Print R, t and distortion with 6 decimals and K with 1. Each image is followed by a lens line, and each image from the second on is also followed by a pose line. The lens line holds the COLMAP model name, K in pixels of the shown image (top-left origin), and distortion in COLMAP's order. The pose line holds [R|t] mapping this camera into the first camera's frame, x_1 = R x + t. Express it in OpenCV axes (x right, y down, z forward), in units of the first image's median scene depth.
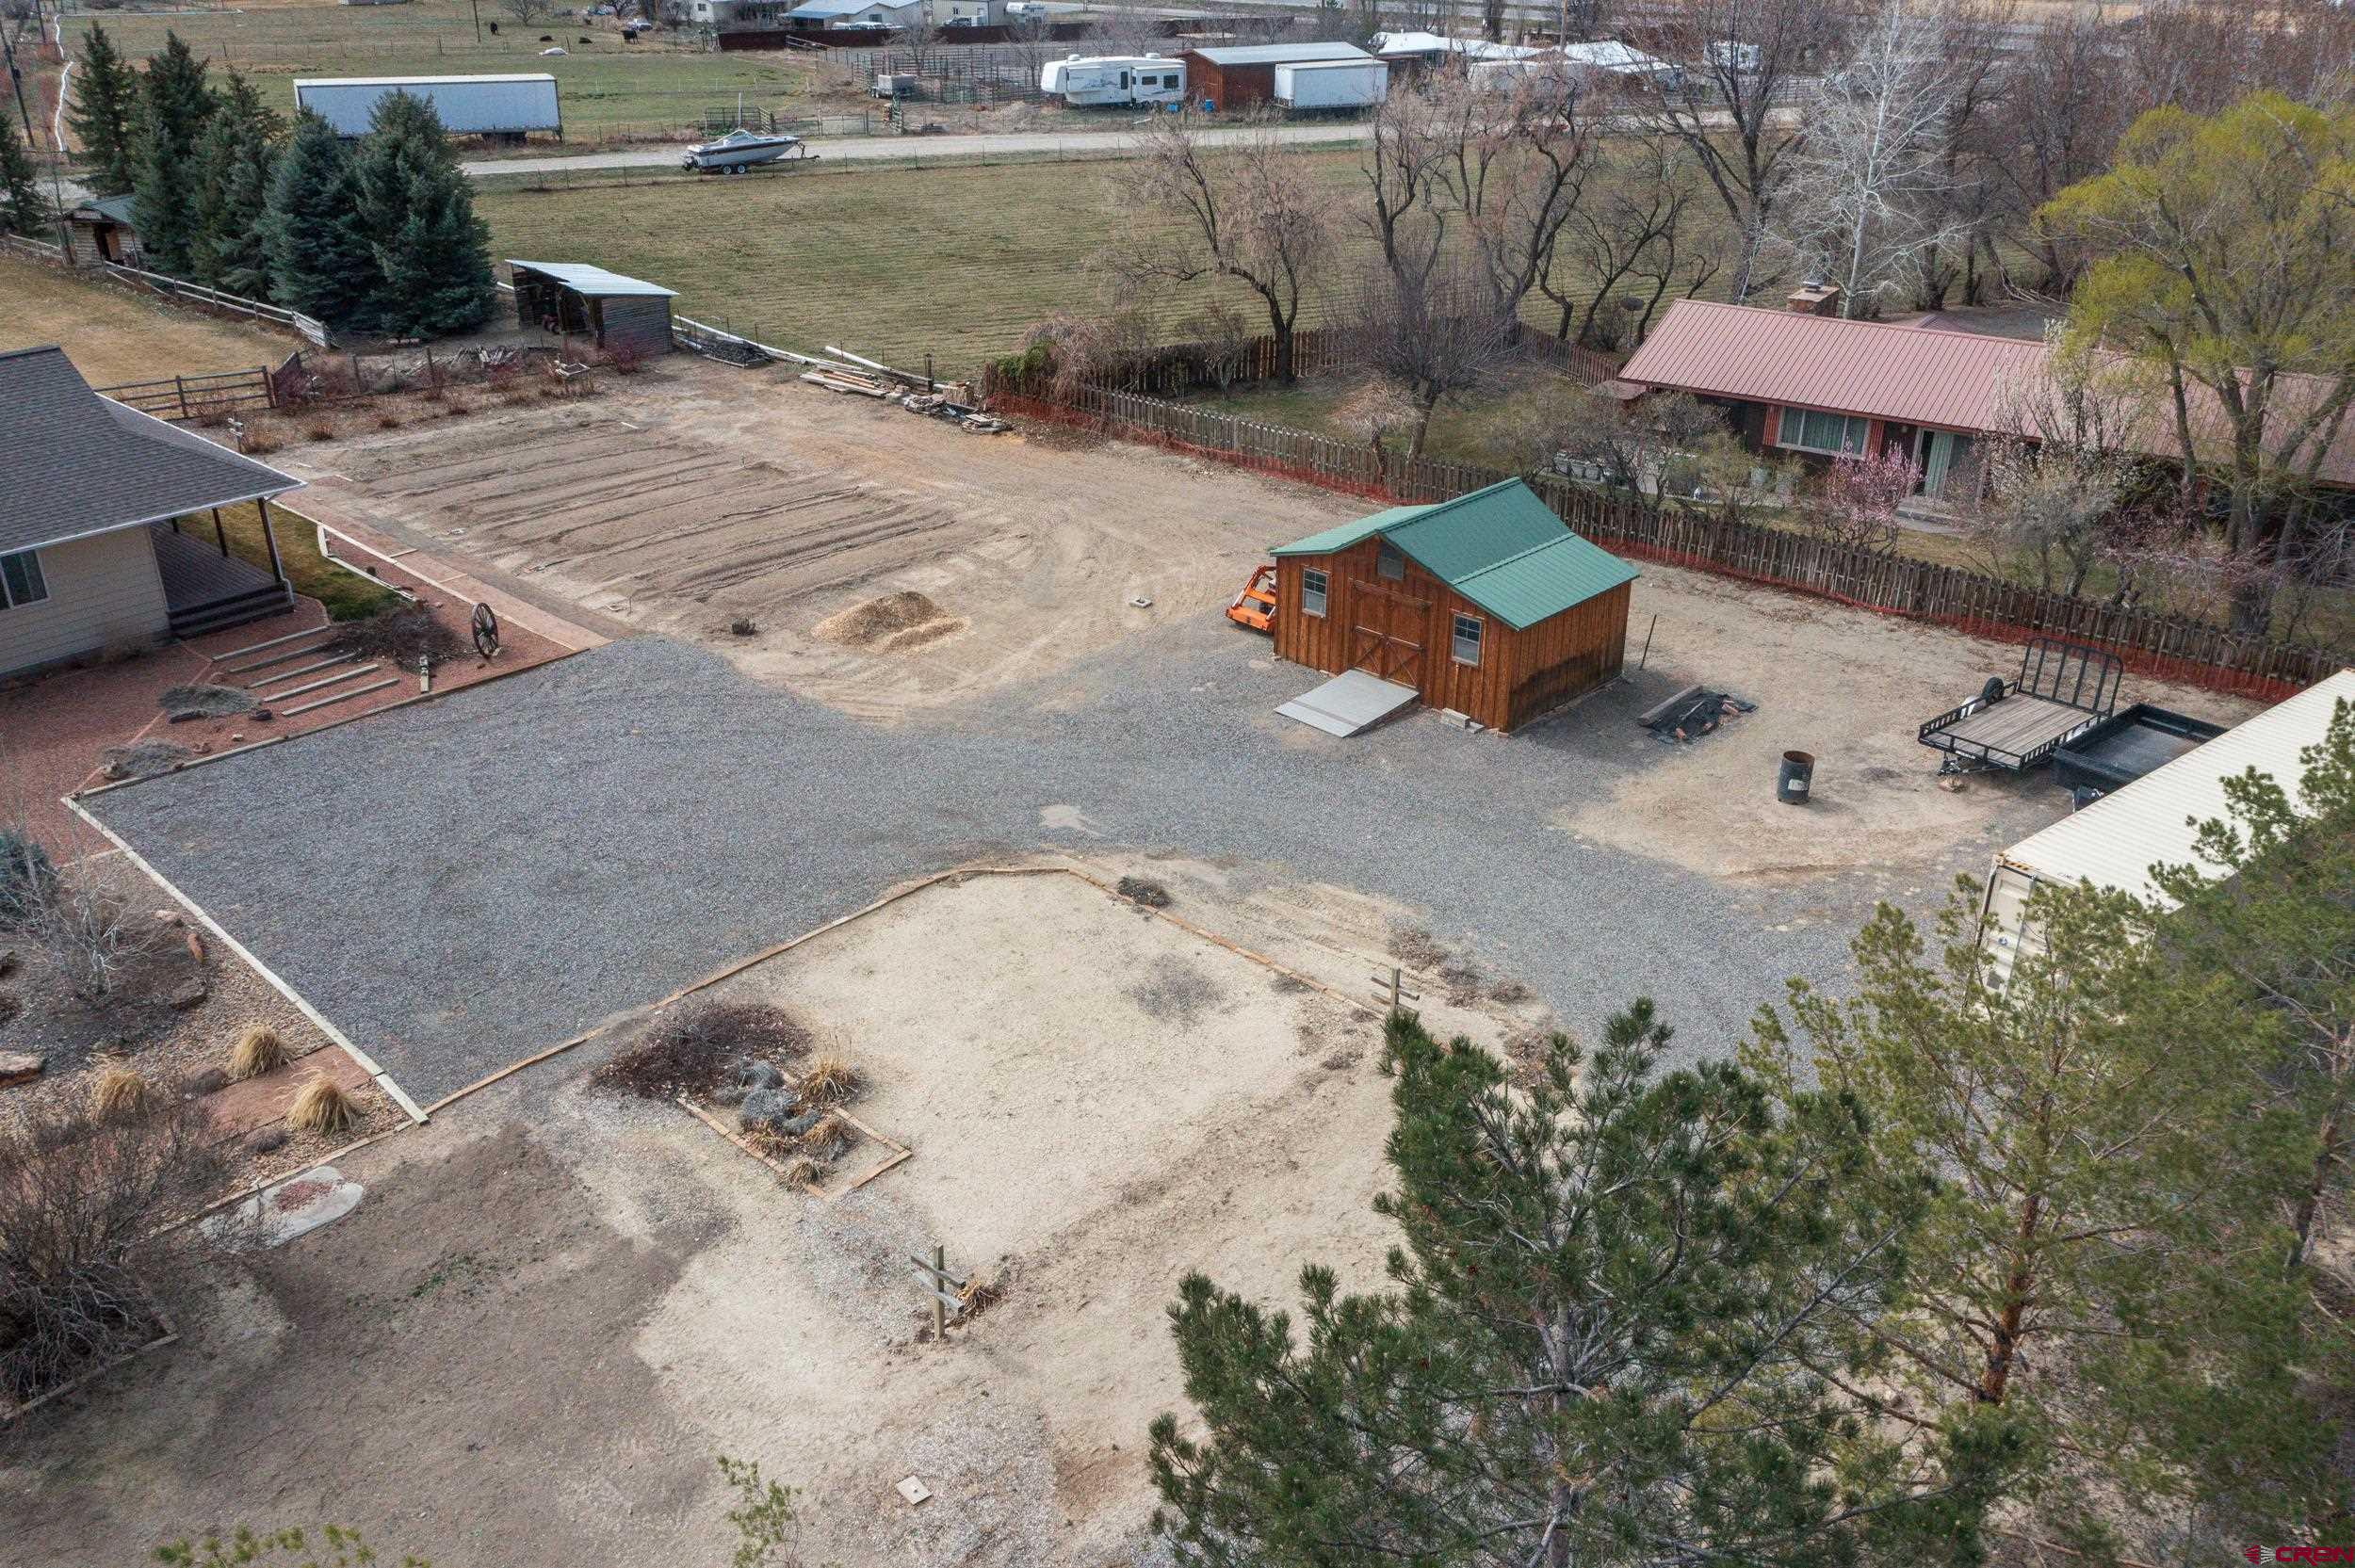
lens RADIAL K [[1891.5, 0, 1173.1], [0, 1891.5, 763.9], [0, 0, 1]] dist [-0.009626, -0.000465]
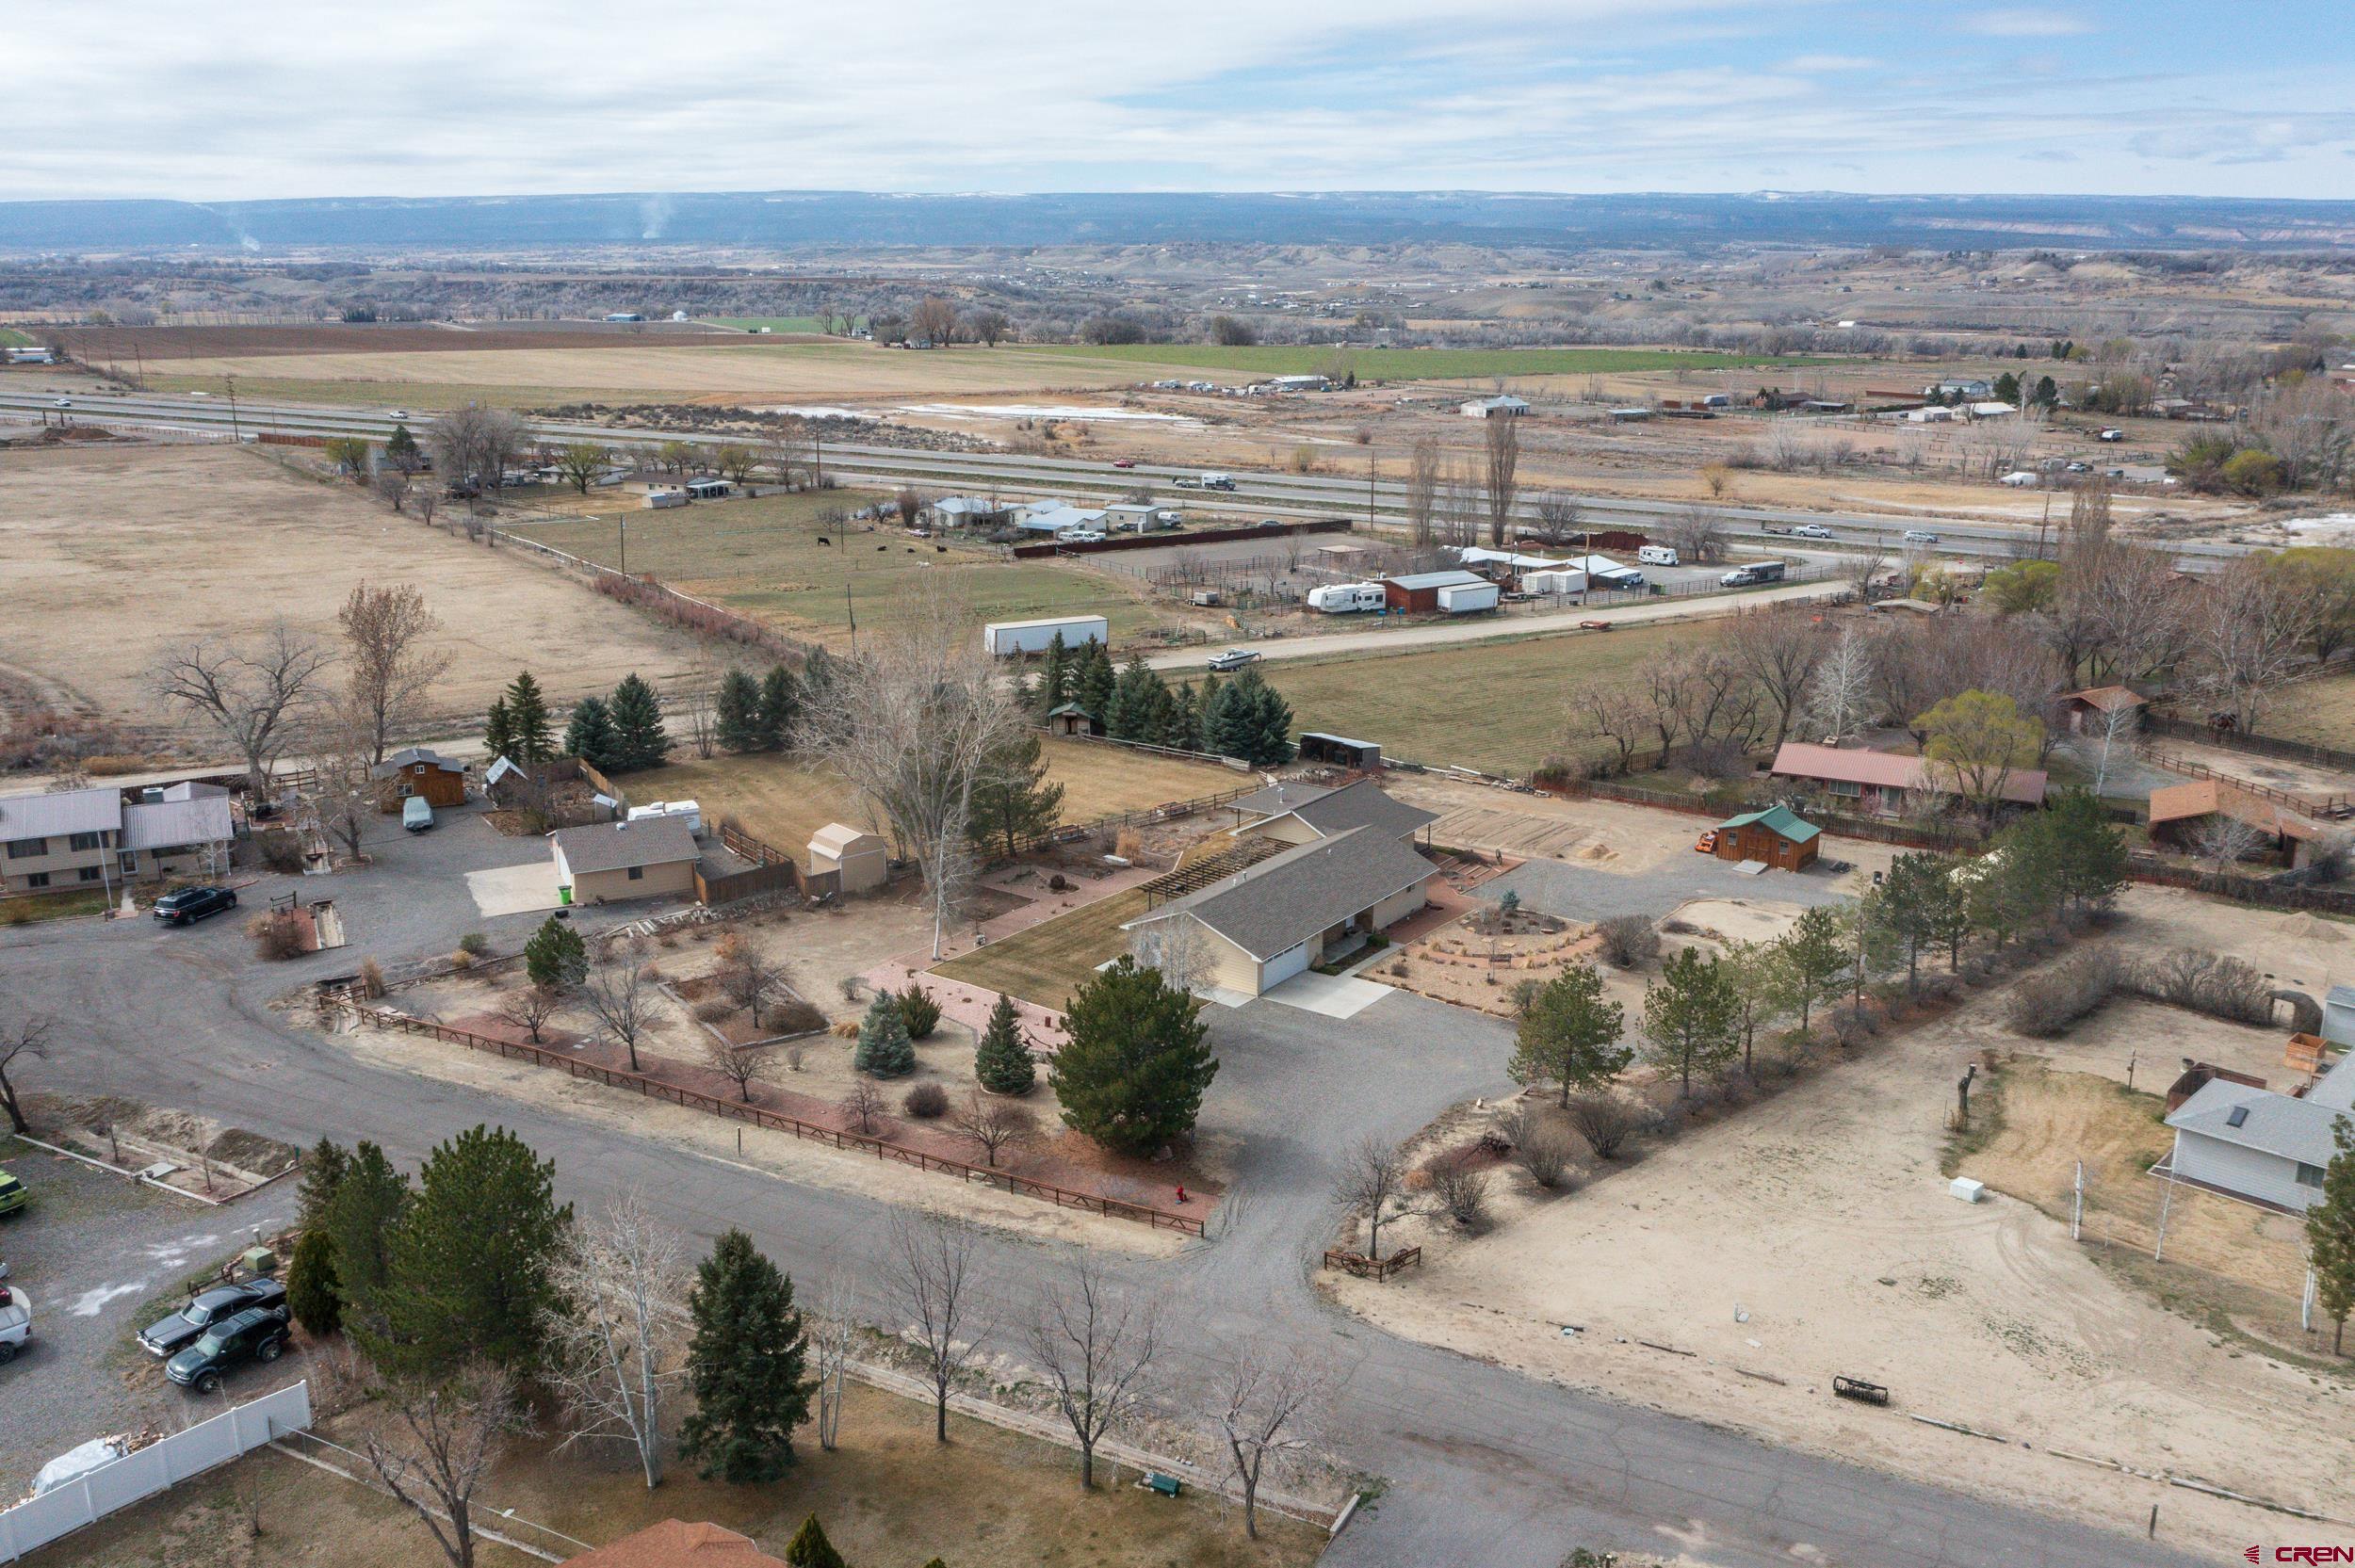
lens RADIAL K [[1891.5, 0, 1173.1], [0, 1891.5, 763.9], [0, 0, 1]] dist [-0.009626, -0.000465]
pose [[0.994813, -0.026720, 0.098149, -1.188560], [0.044702, 0.981556, -0.185876, 0.347758], [-0.091372, 0.189299, 0.977659, -2.164720]]
